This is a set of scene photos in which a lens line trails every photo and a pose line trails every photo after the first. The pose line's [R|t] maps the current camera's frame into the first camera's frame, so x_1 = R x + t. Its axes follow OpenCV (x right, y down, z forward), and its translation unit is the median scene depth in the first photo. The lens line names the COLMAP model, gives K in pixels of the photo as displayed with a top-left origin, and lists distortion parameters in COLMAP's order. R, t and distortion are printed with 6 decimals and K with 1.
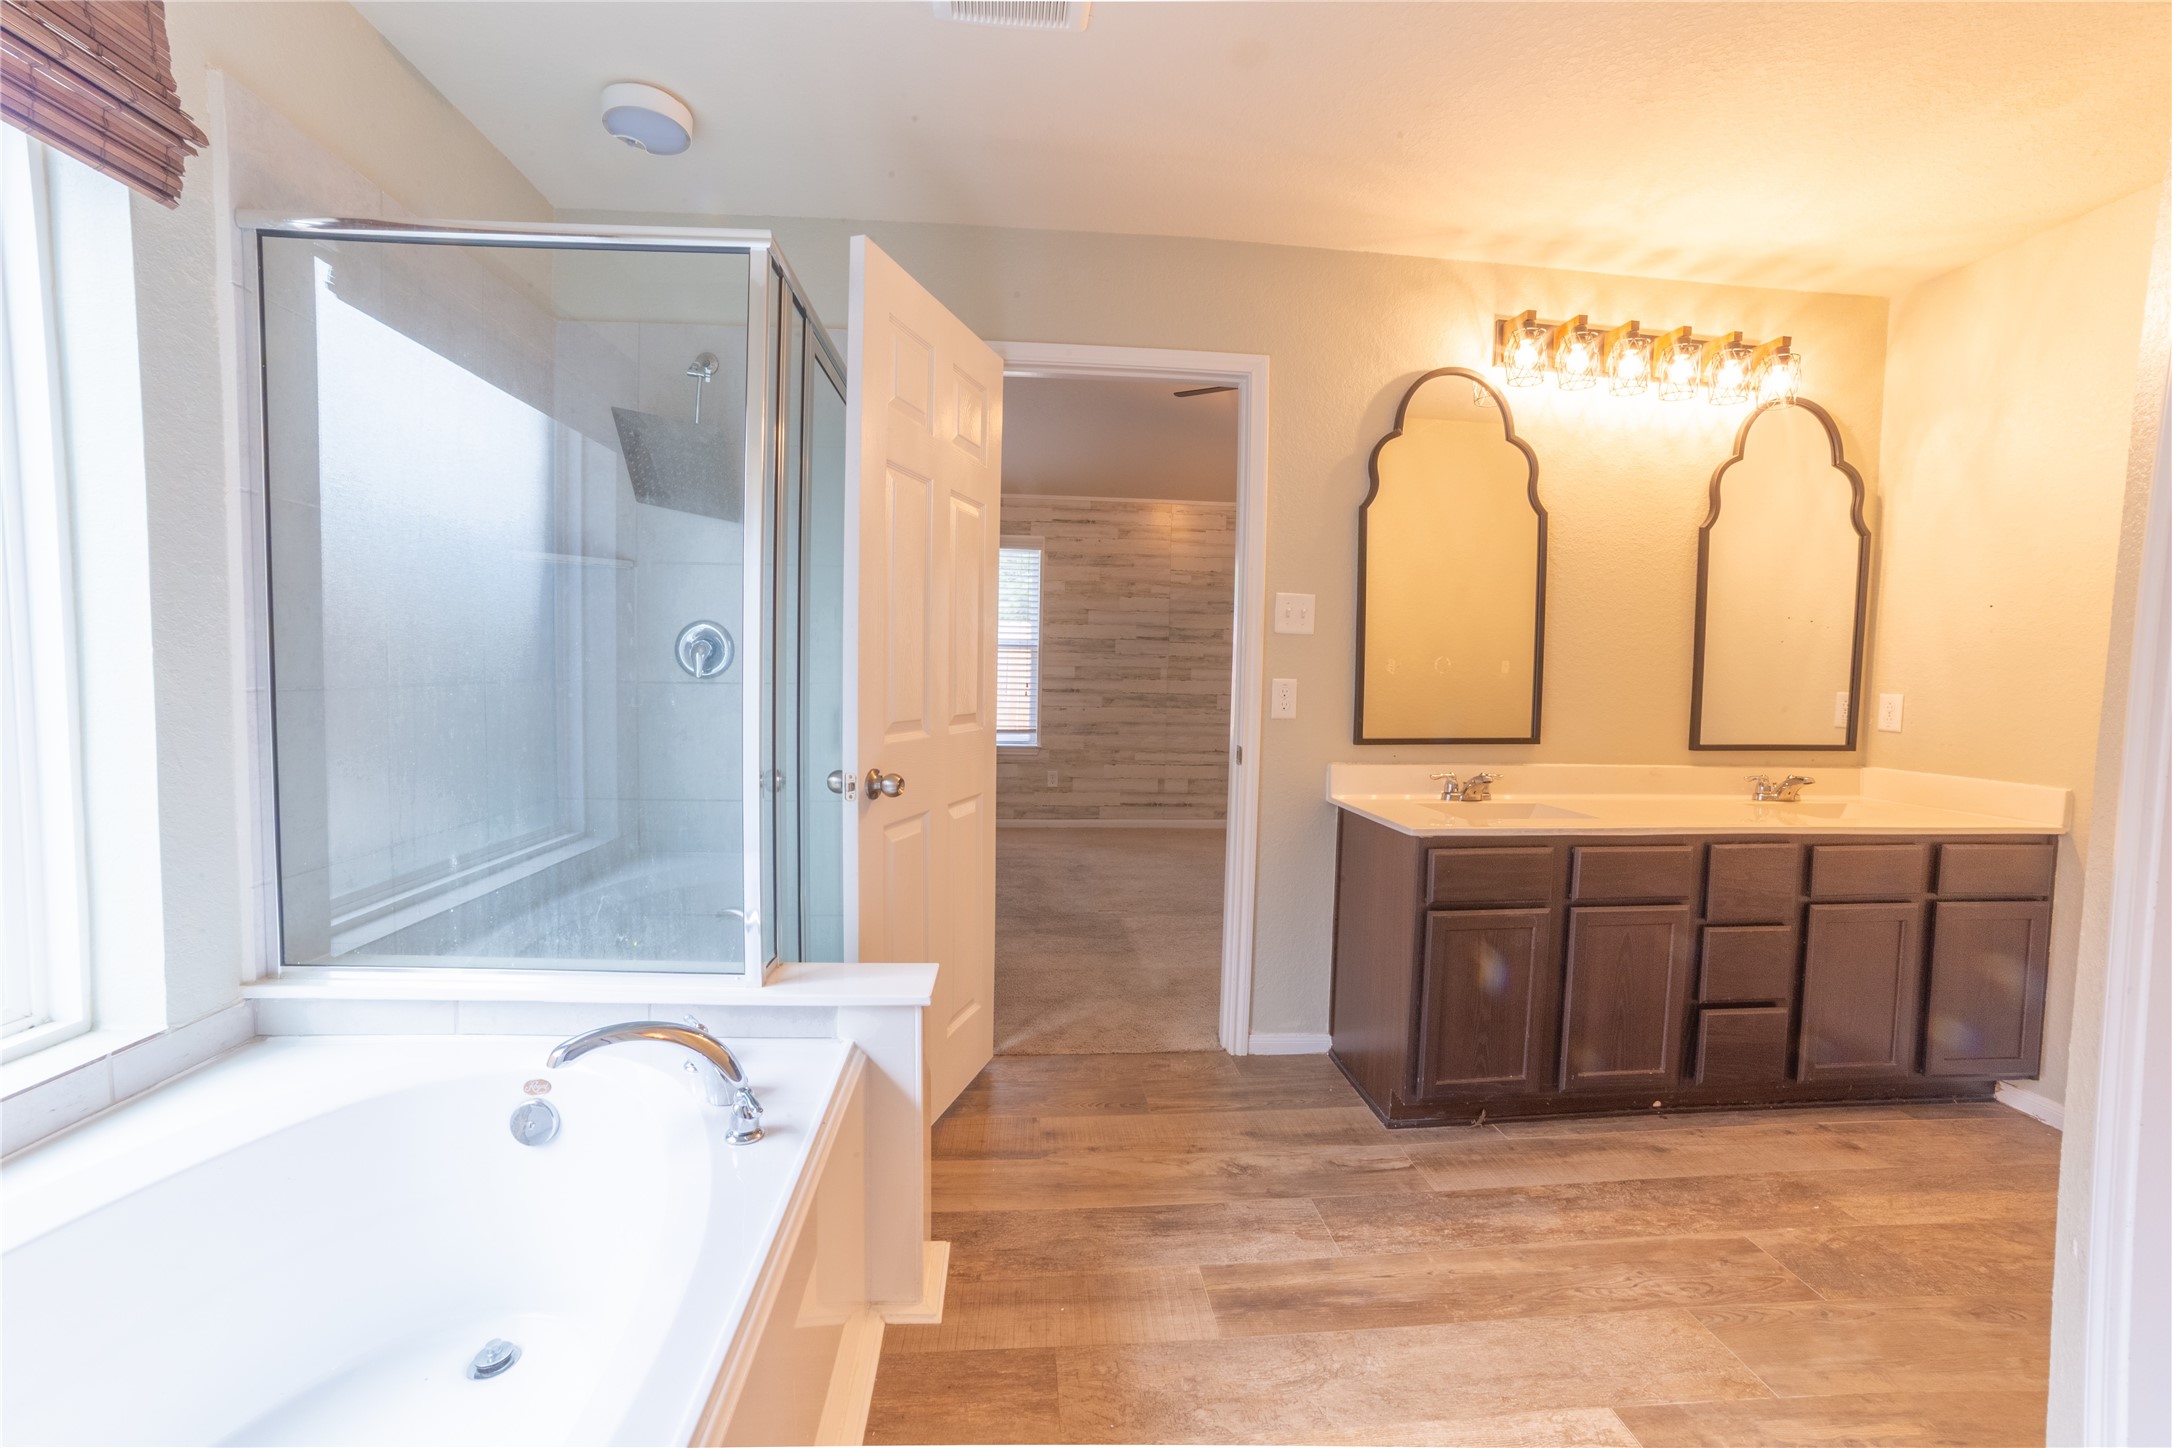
lens RADIAL K [[873.1, 0, 1084.2], [0, 873.1, 713.8], [0, 0, 1]] dist [-0.083394, 0.034357]
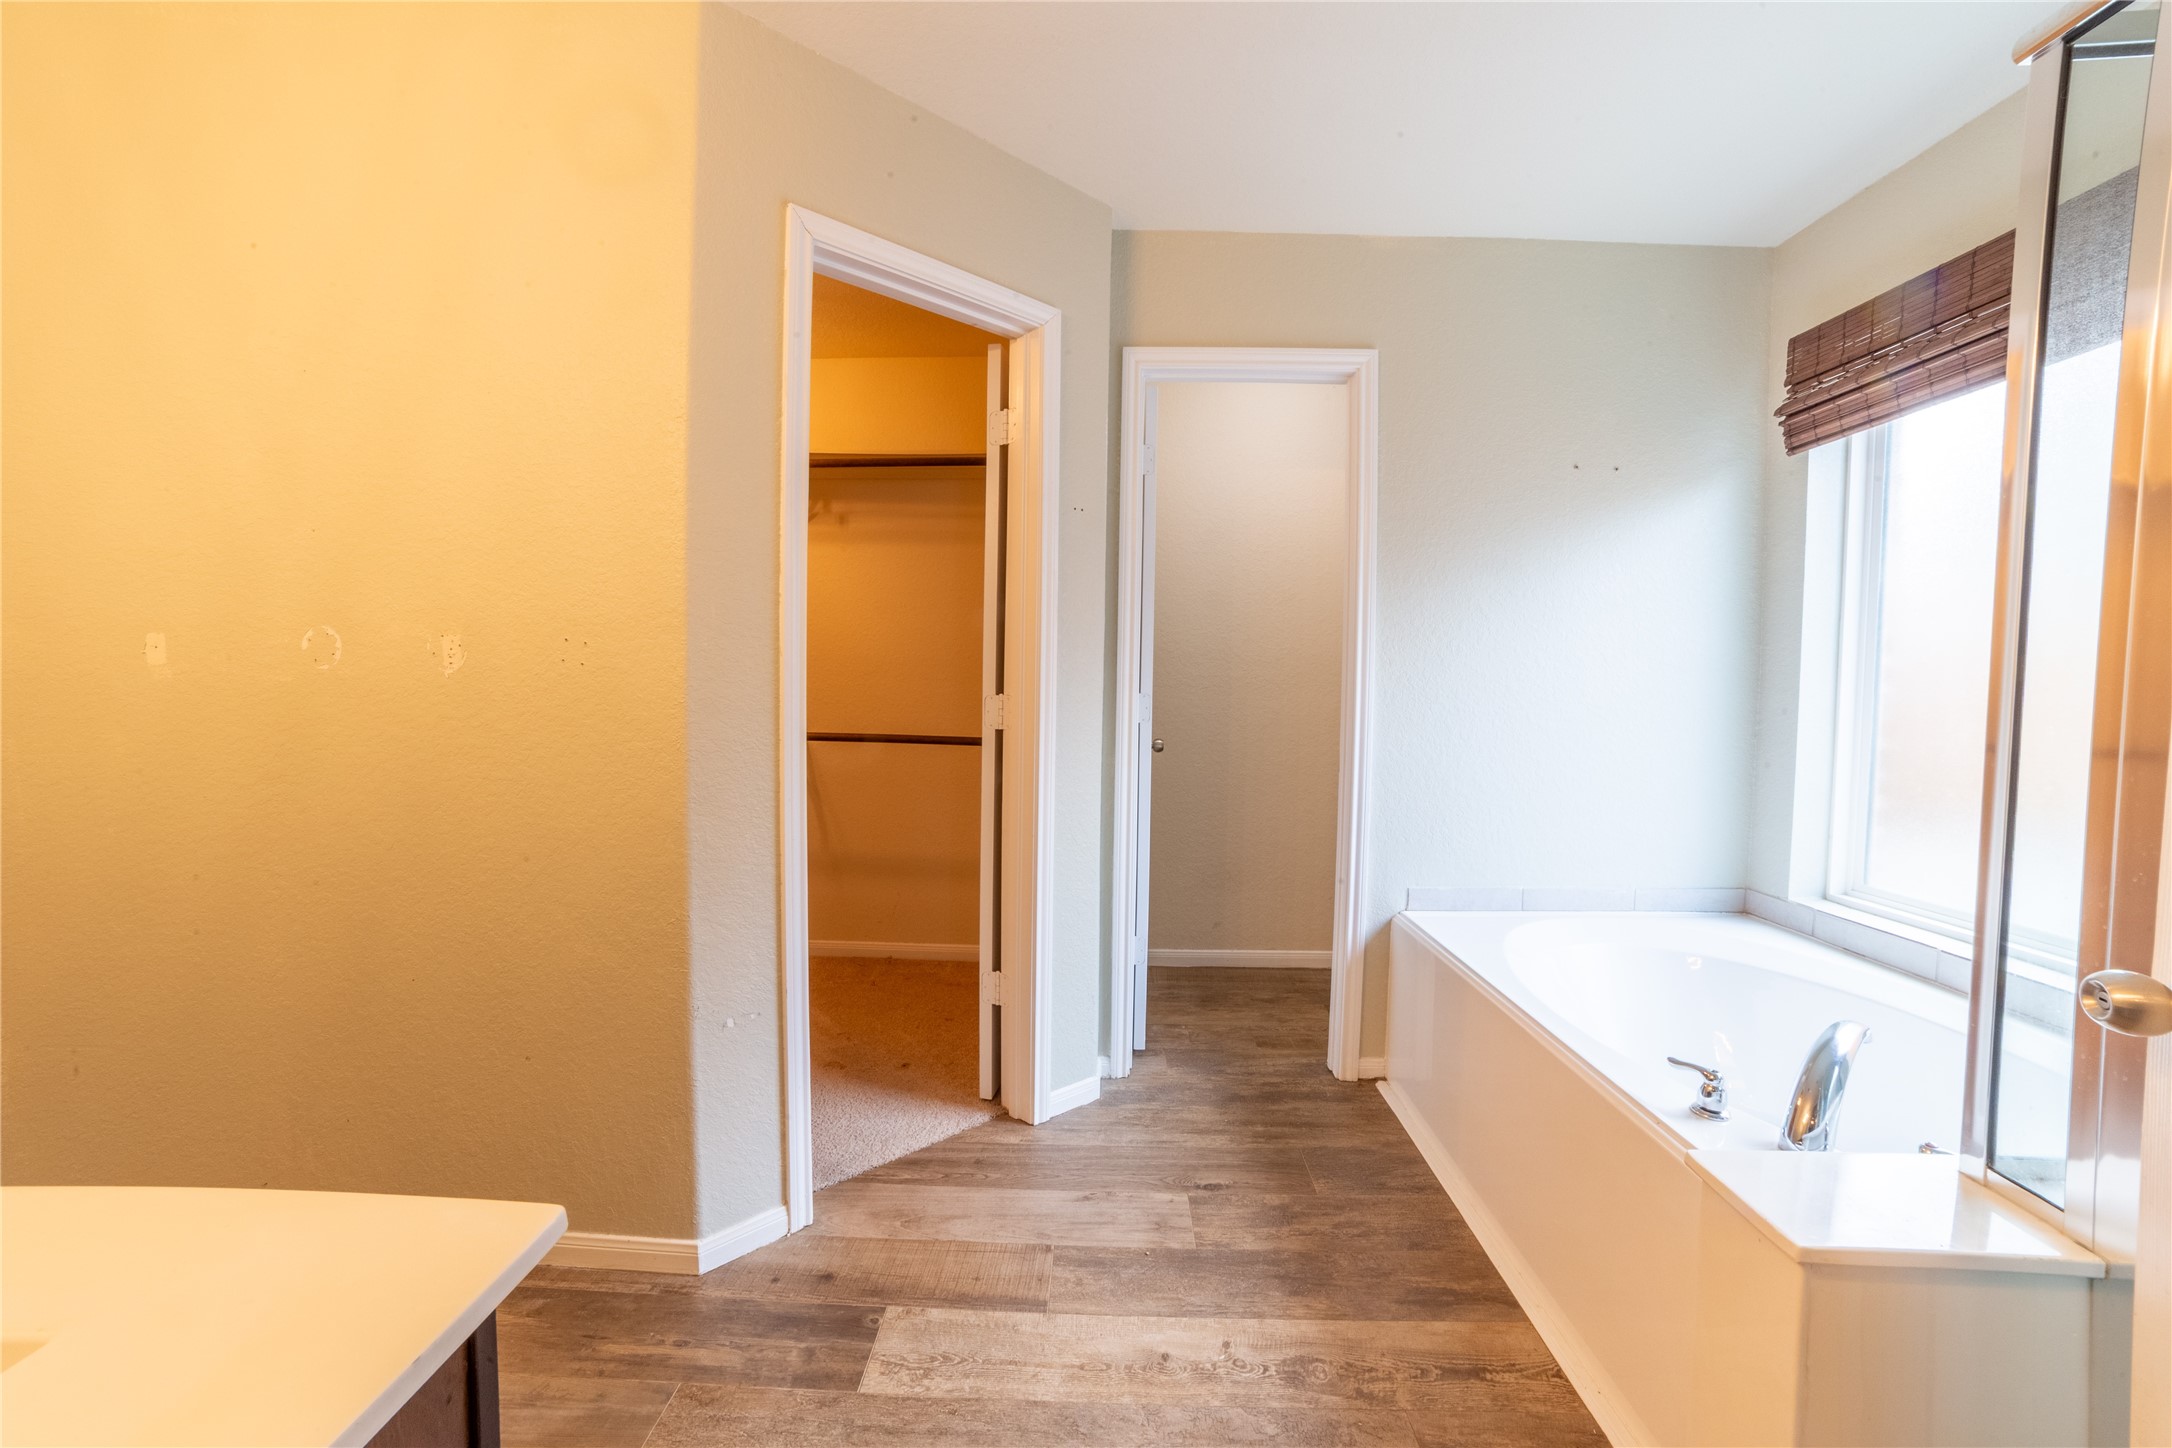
lens RADIAL K [[873.1, 0, 1084.2], [0, 873.1, 713.8], [0, 0, 1]] dist [-0.083394, 0.034357]
pose [[-0.993531, -0.039313, 0.106540, 0.149640], [-0.028599, 0.994547, 0.100289, -0.051217], [-0.109901, 0.096594, -0.989238, 0.999851]]
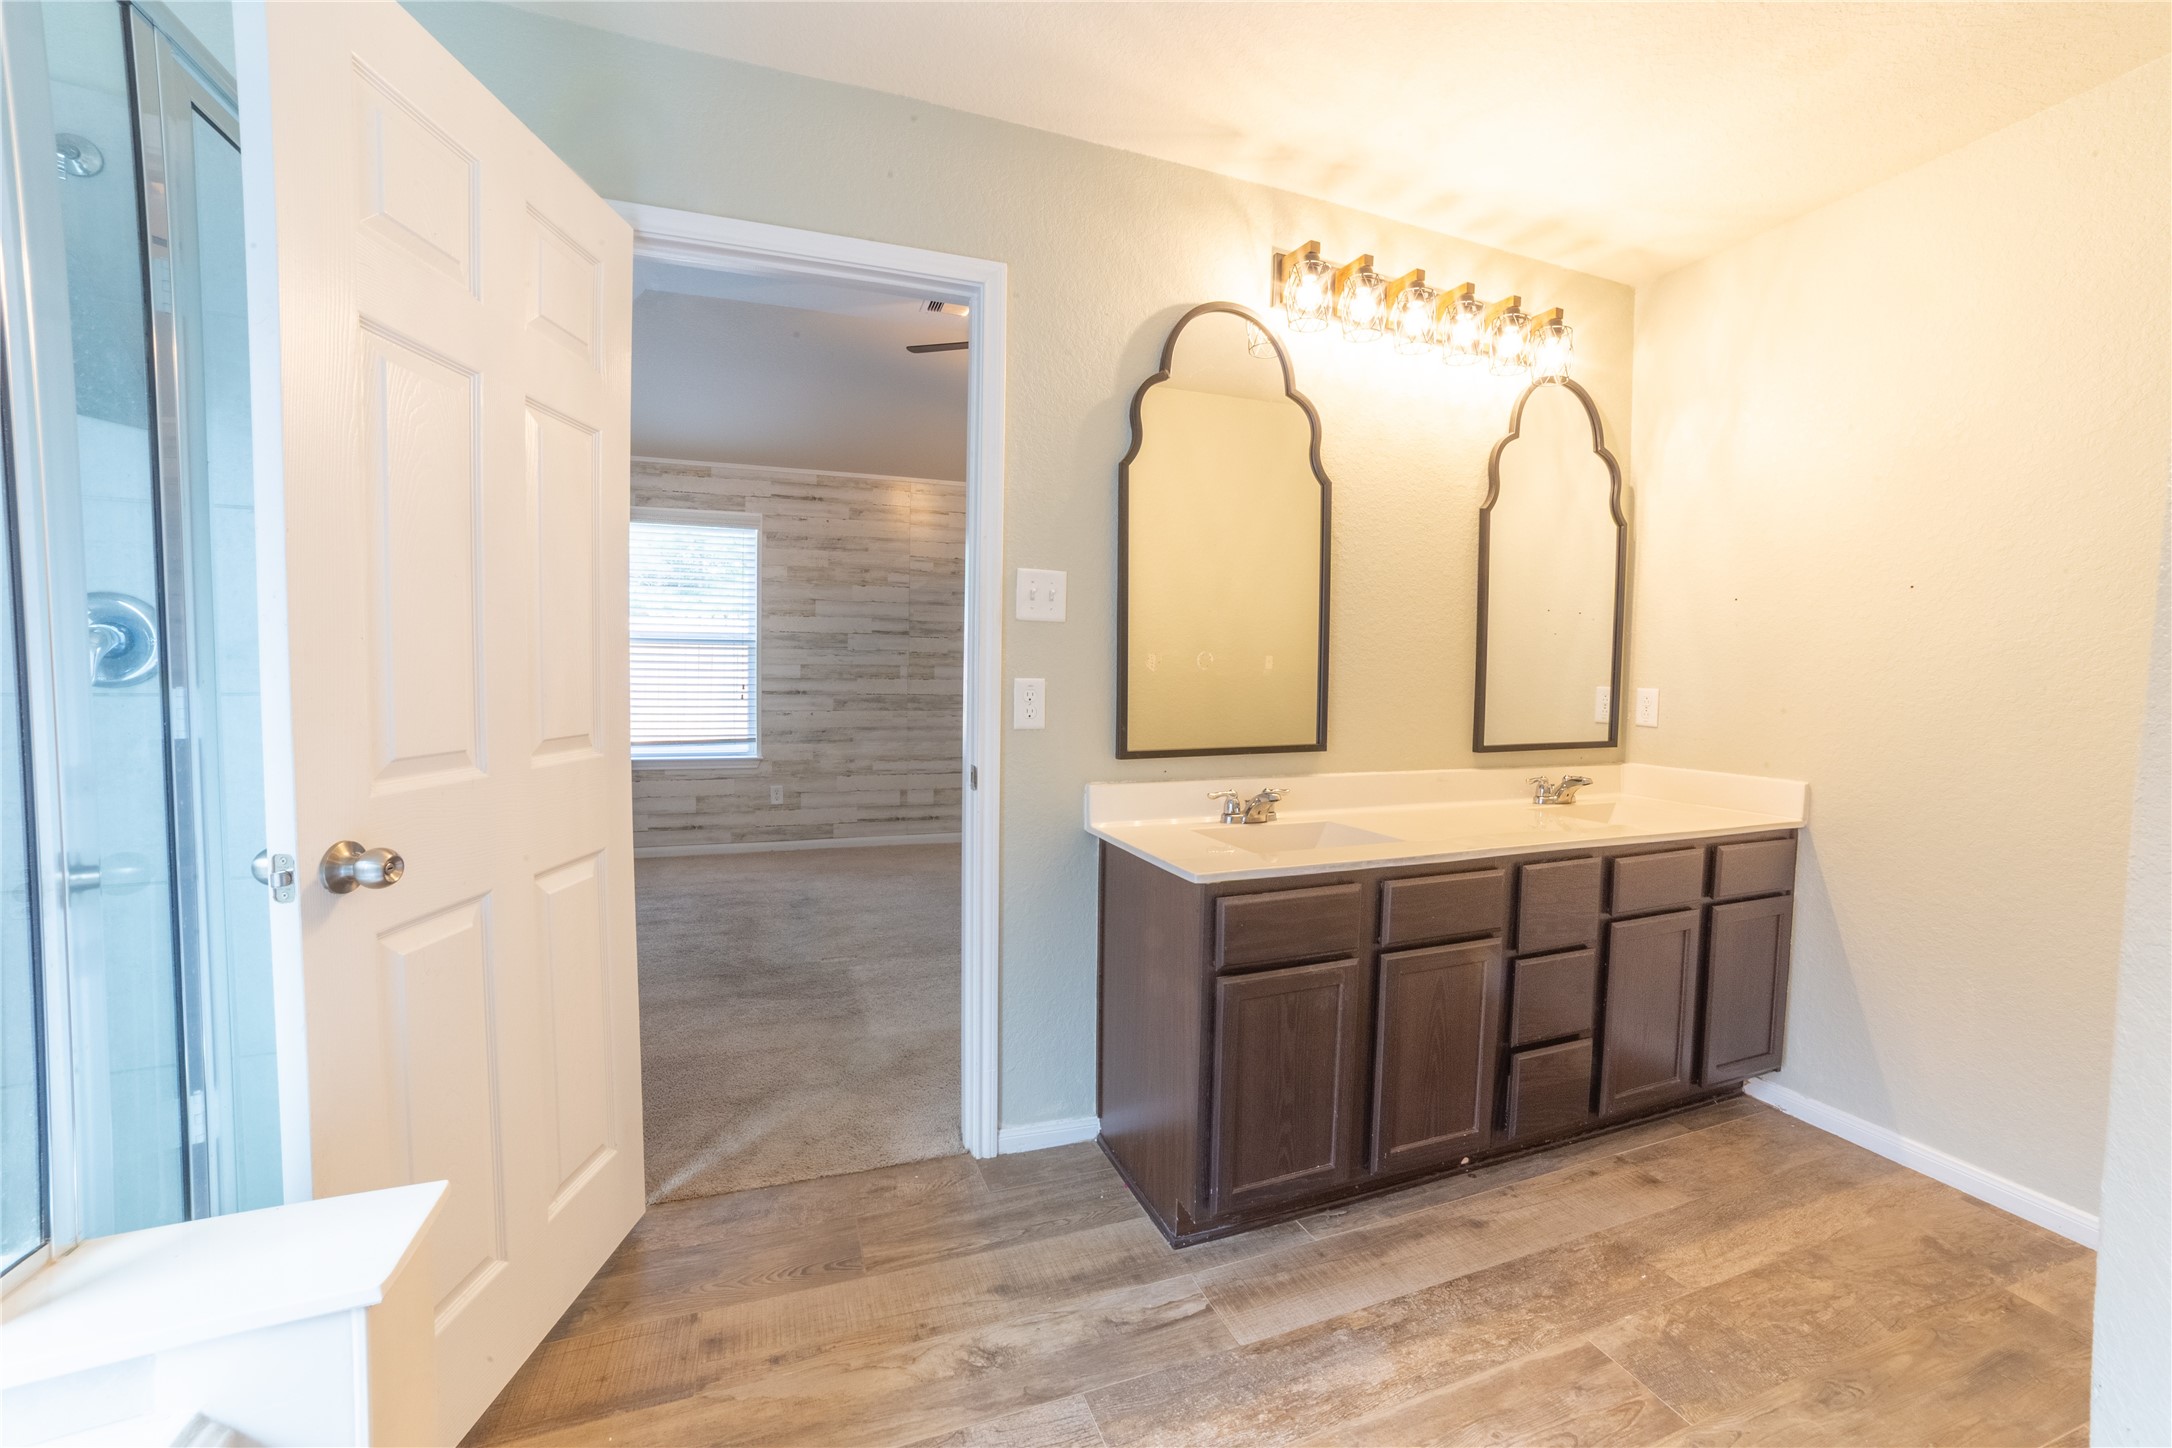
lens RADIAL K [[873.1, 0, 1084.2], [0, 873.1, 713.8], [0, 0, 1]] dist [-0.083394, 0.034357]
pose [[0.961904, -0.019308, 0.272704, 0.061965], [0.018533, 0.999814, 0.005417, -0.011772], [-0.272758, -0.000156, 0.962083, 0.229862]]
